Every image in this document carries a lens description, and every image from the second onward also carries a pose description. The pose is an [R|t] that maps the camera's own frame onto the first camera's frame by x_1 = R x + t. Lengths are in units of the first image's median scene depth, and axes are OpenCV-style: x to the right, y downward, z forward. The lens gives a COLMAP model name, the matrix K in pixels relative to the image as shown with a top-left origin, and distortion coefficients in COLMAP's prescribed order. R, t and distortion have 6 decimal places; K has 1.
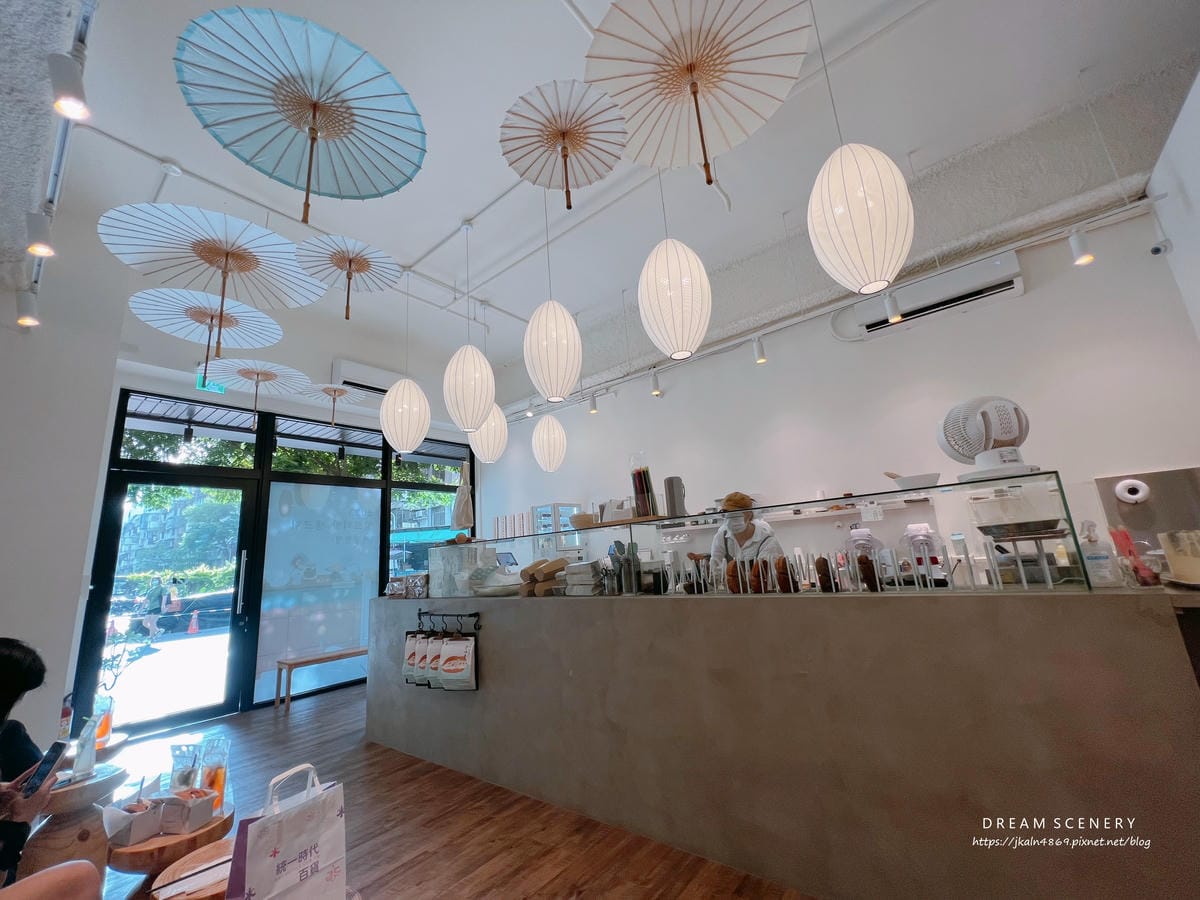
lens RADIAL K [[480.2, 0, 600.0], [0, 480.2, 450.0], [0, 0, 1]] dist [-0.002017, -0.000103]
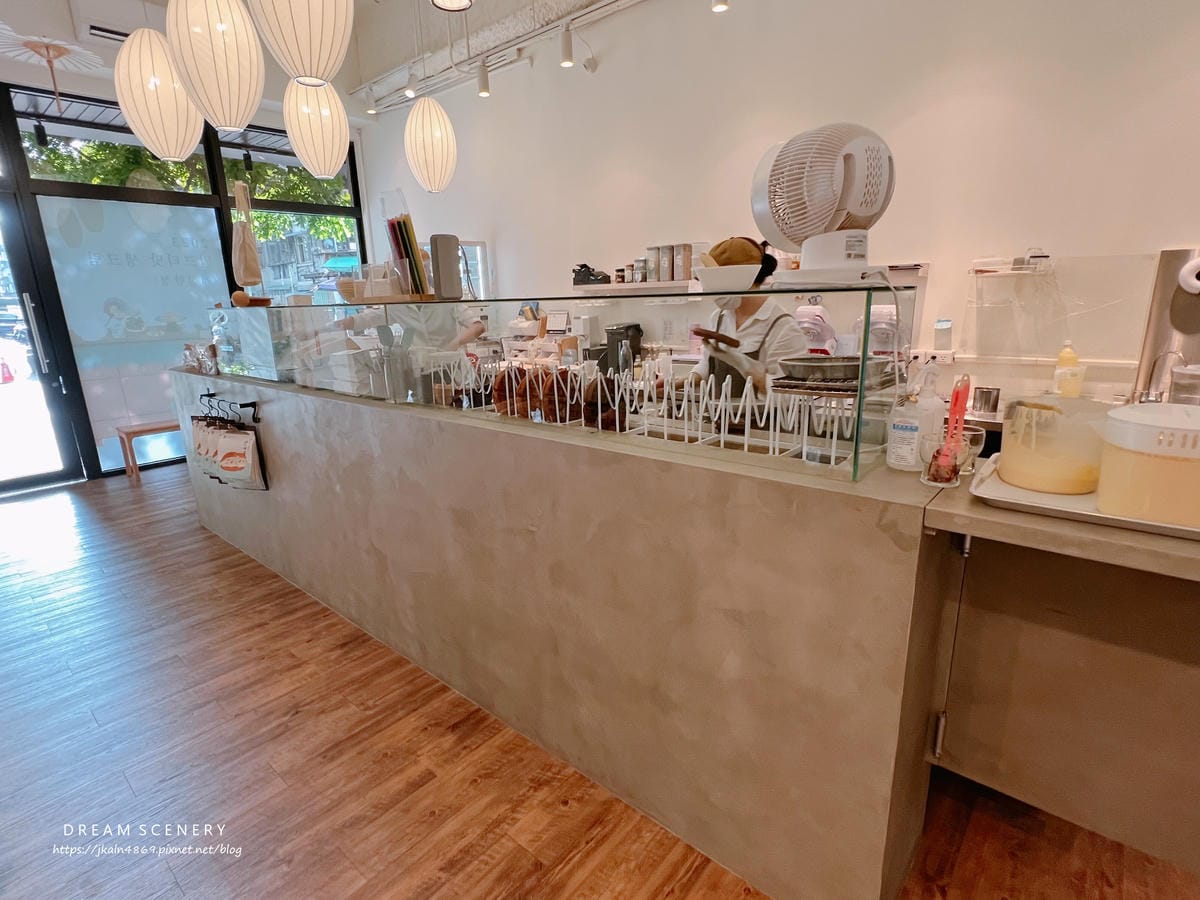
lens RADIAL K [[603.4, 0, 600.0], [0, 603.4, 450.0], [0, 0, 1]] dist [-0.003284, 0.000031]
pose [[0.998431, 0.047972, -0.028898, 0.376951], [-0.029554, 0.889631, 0.455724, -0.057827], [0.047571, -0.454154, 0.889652, 0.145878]]
